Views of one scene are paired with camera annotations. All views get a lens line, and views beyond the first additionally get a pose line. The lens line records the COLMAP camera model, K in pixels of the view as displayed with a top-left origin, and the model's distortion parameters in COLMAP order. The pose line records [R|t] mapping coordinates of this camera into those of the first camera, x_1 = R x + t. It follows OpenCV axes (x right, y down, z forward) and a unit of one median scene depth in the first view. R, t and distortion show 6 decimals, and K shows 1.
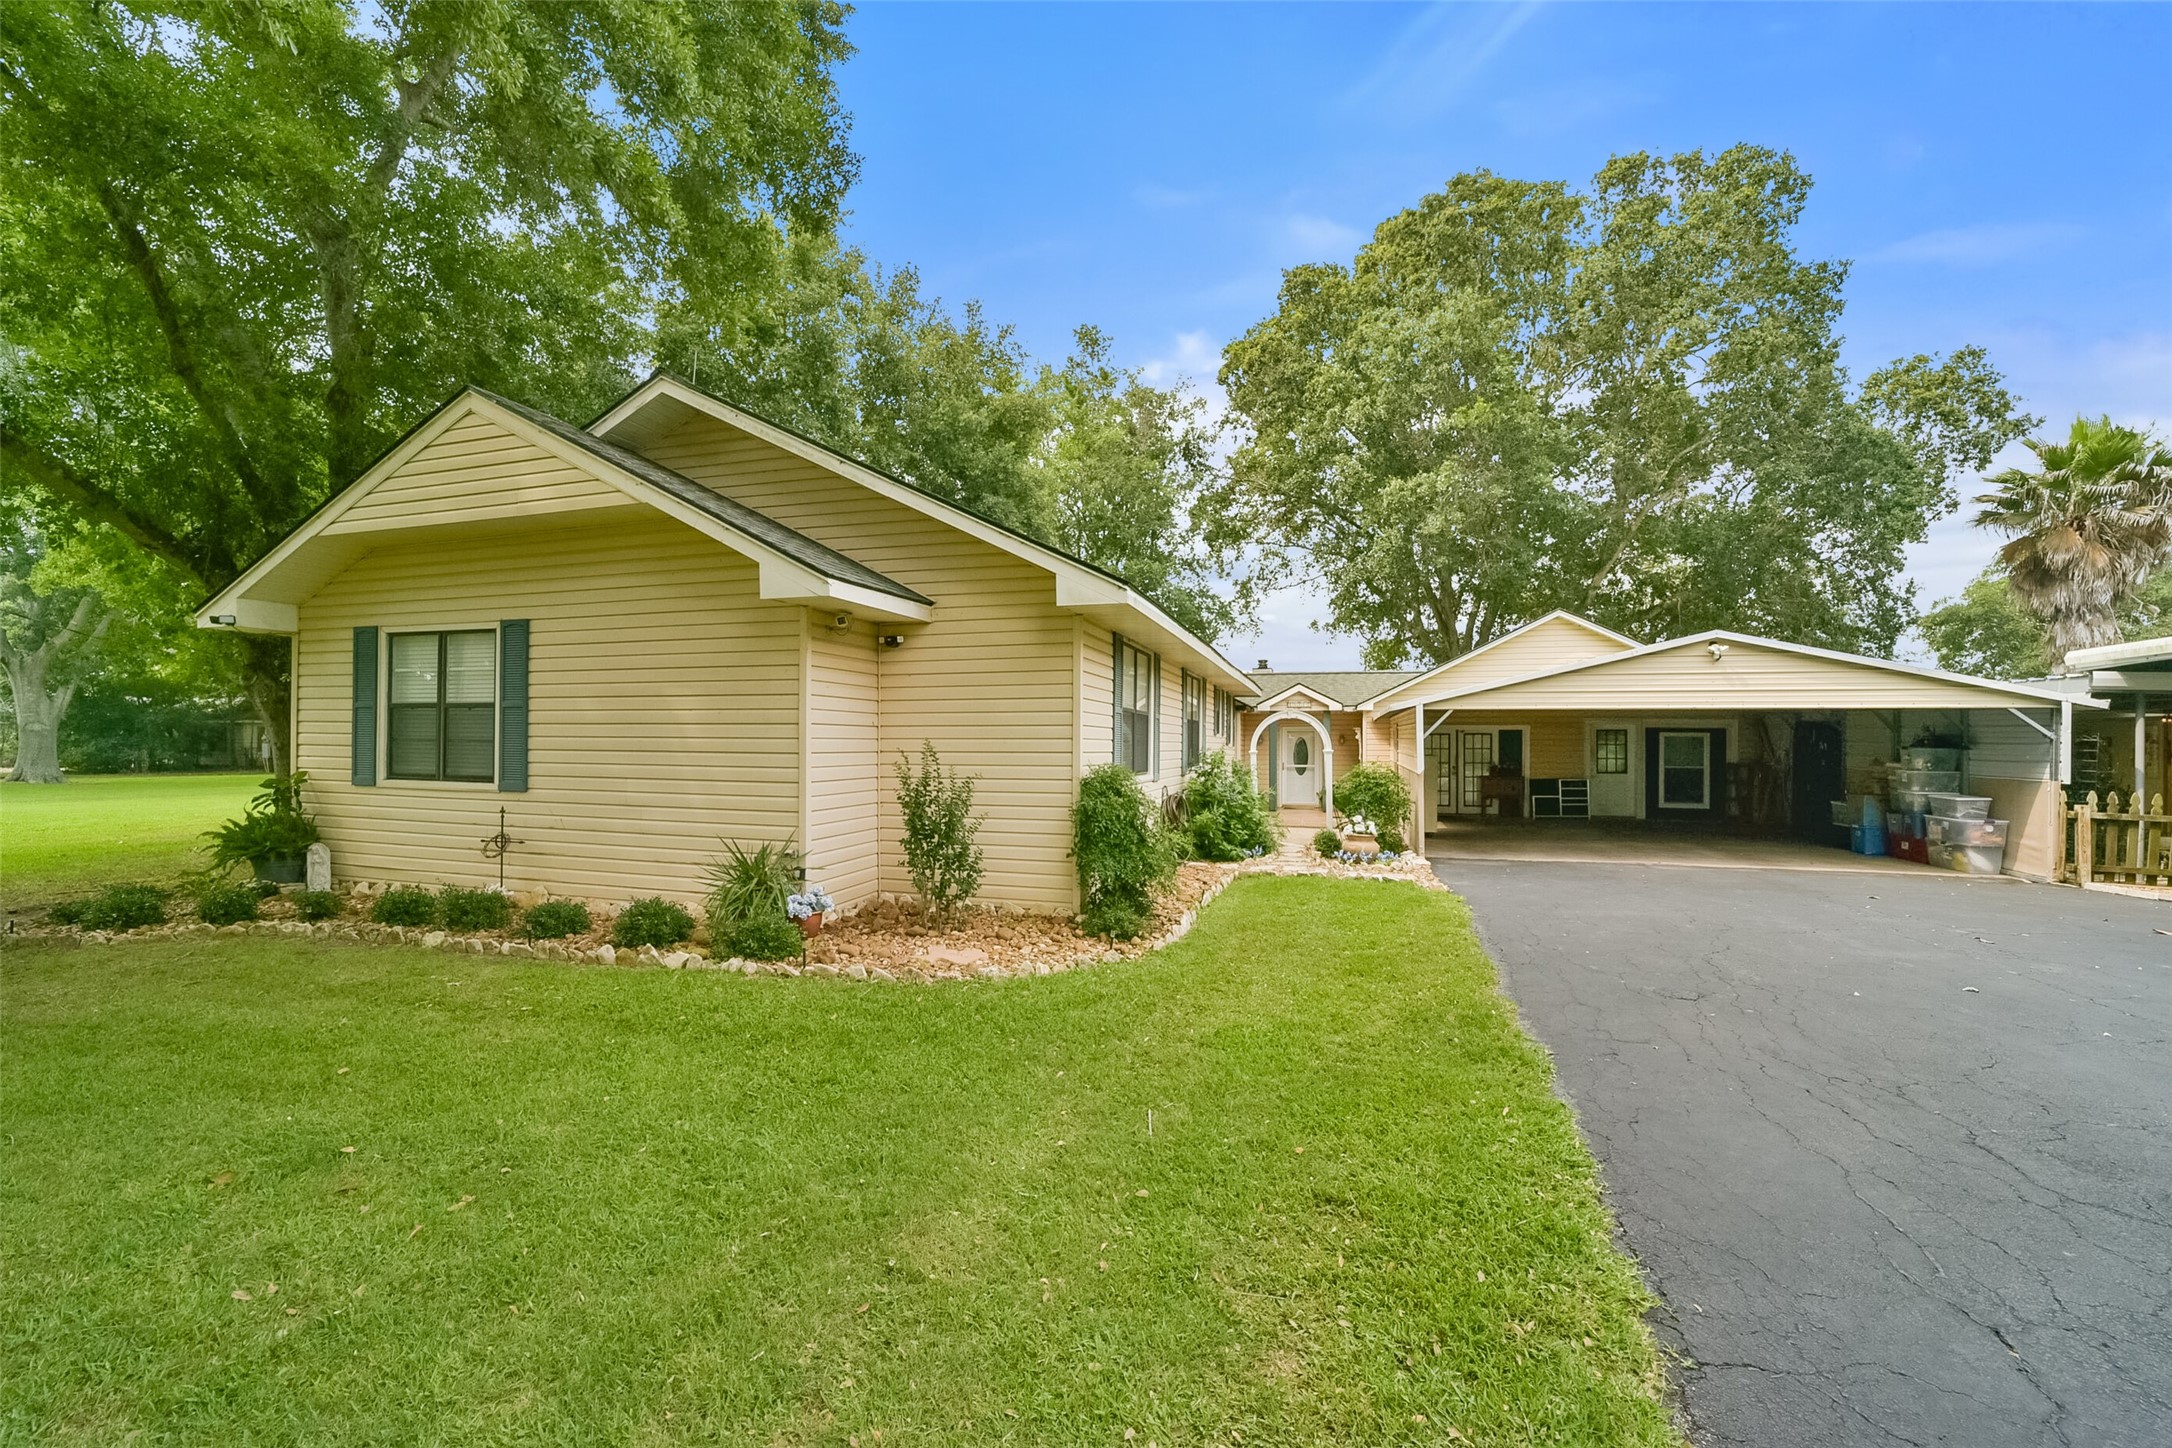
lens RADIAL K [[835.4, 0, 1155.6], [0, 835.4, 734.3], [0, 0, 1]] dist [-0.014855, 0.000071]
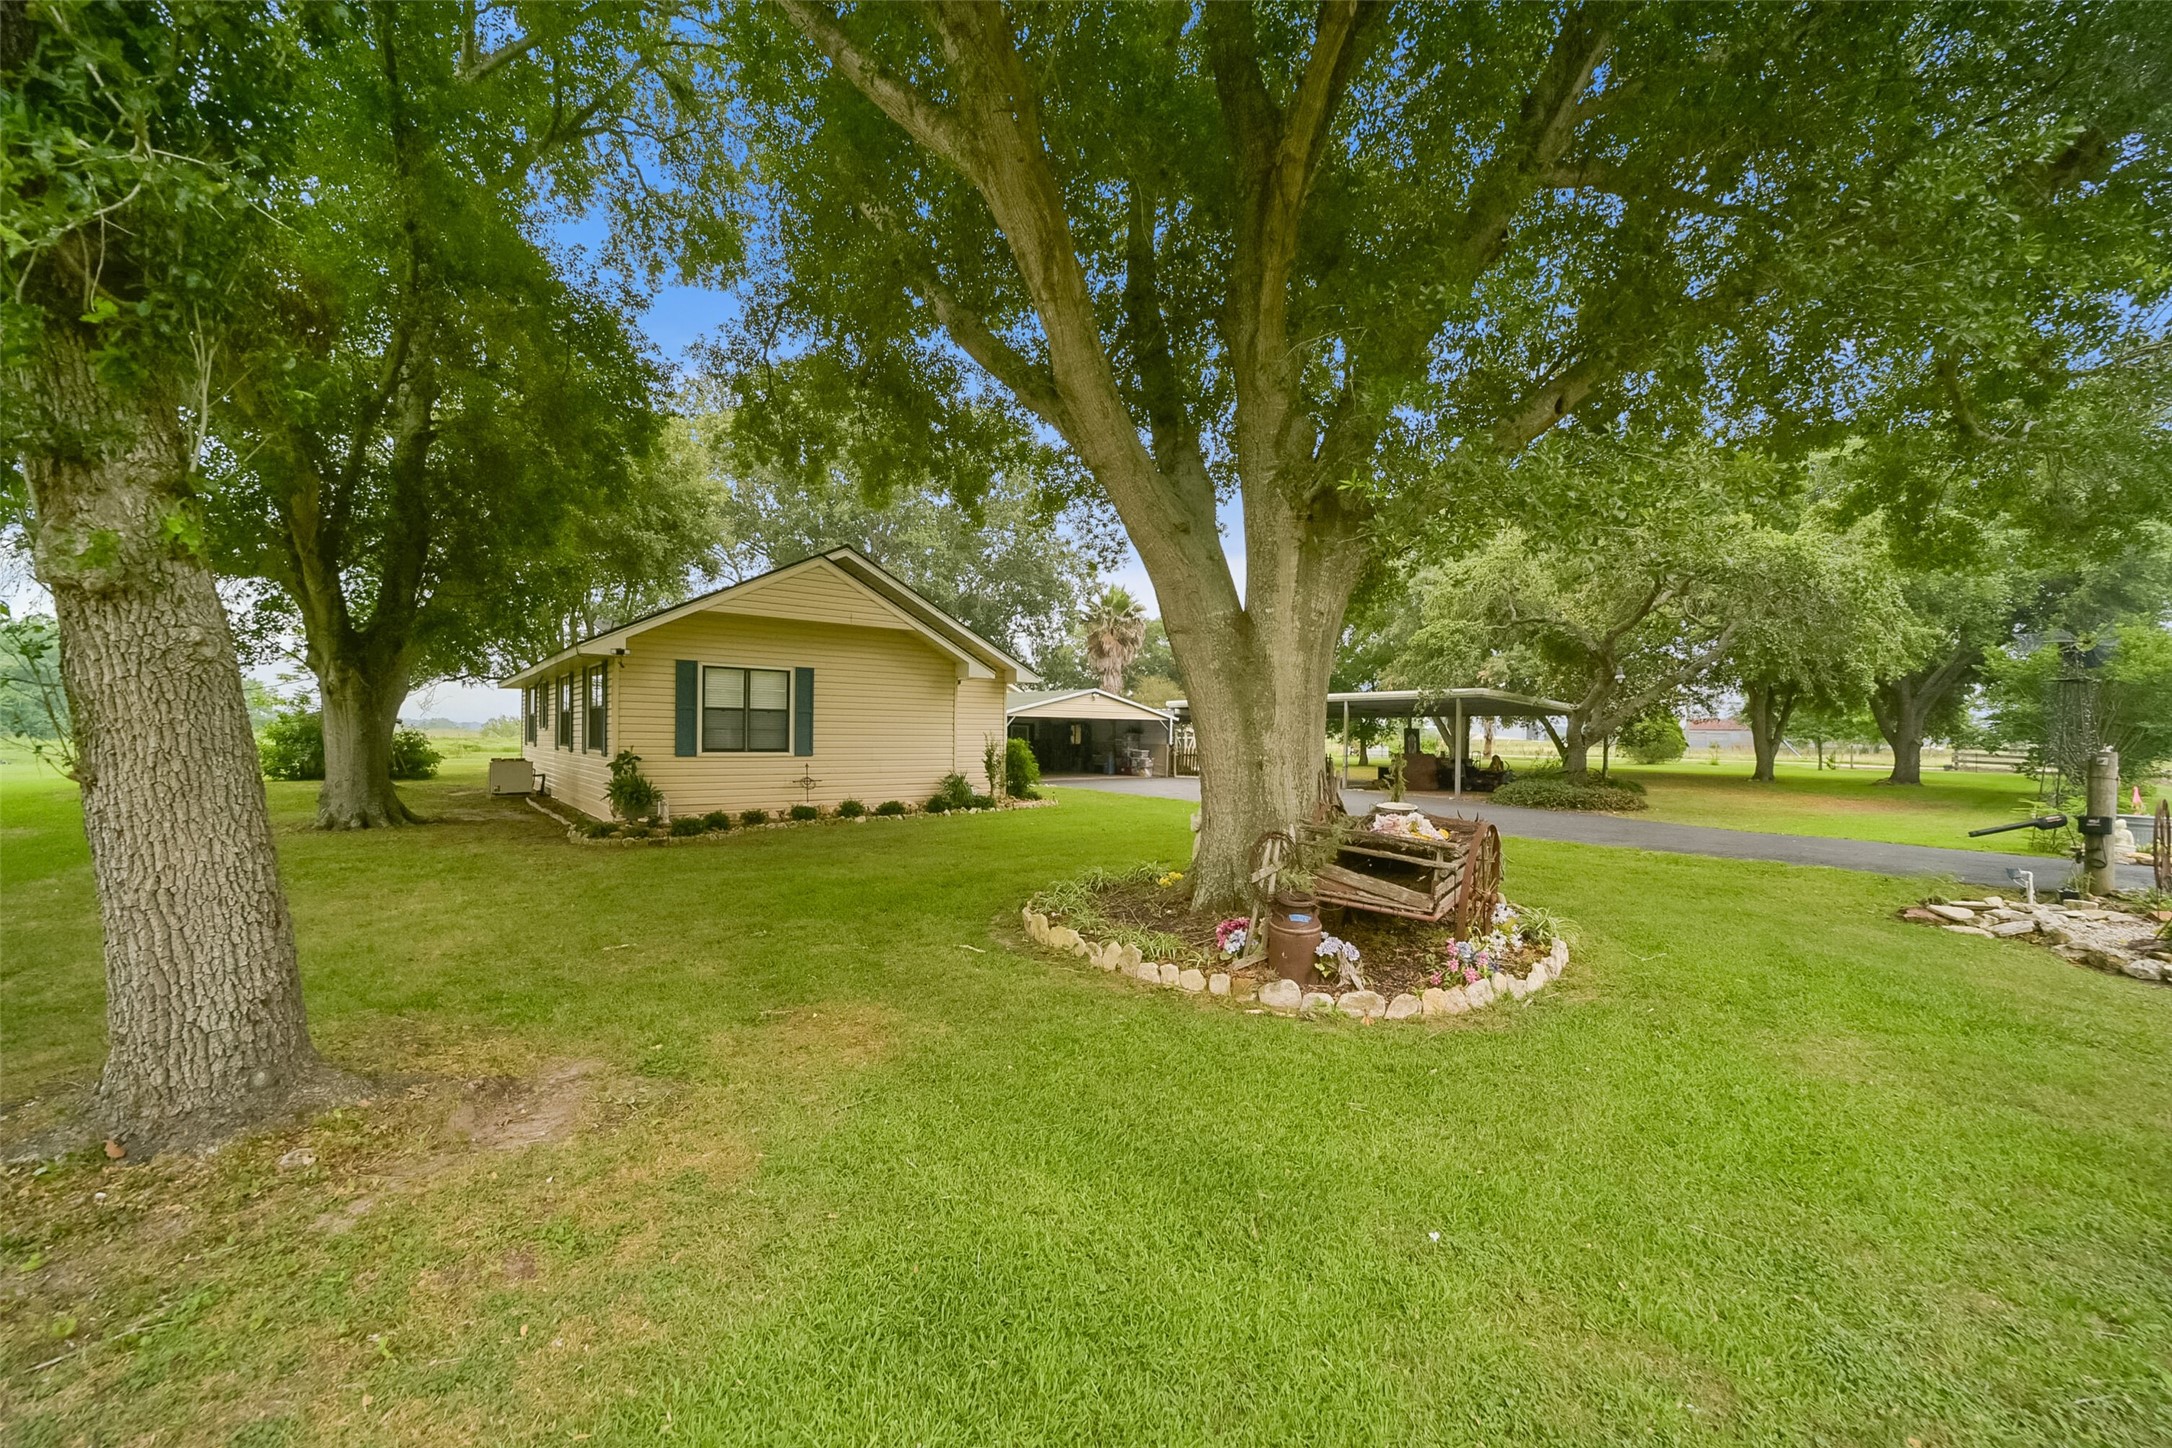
lens RADIAL K [[864.1, 0, 1076.5], [0, 864.1, 733.7], [0, 0, 1]] dist [-0.031101, 0.000332]
pose [[0.583358, 0.000227, 0.812215, -1.944521], [-0.016382, 0.999800, 0.011487, -0.013968], [-0.812050, -0.020006, 0.583245, -0.687212]]
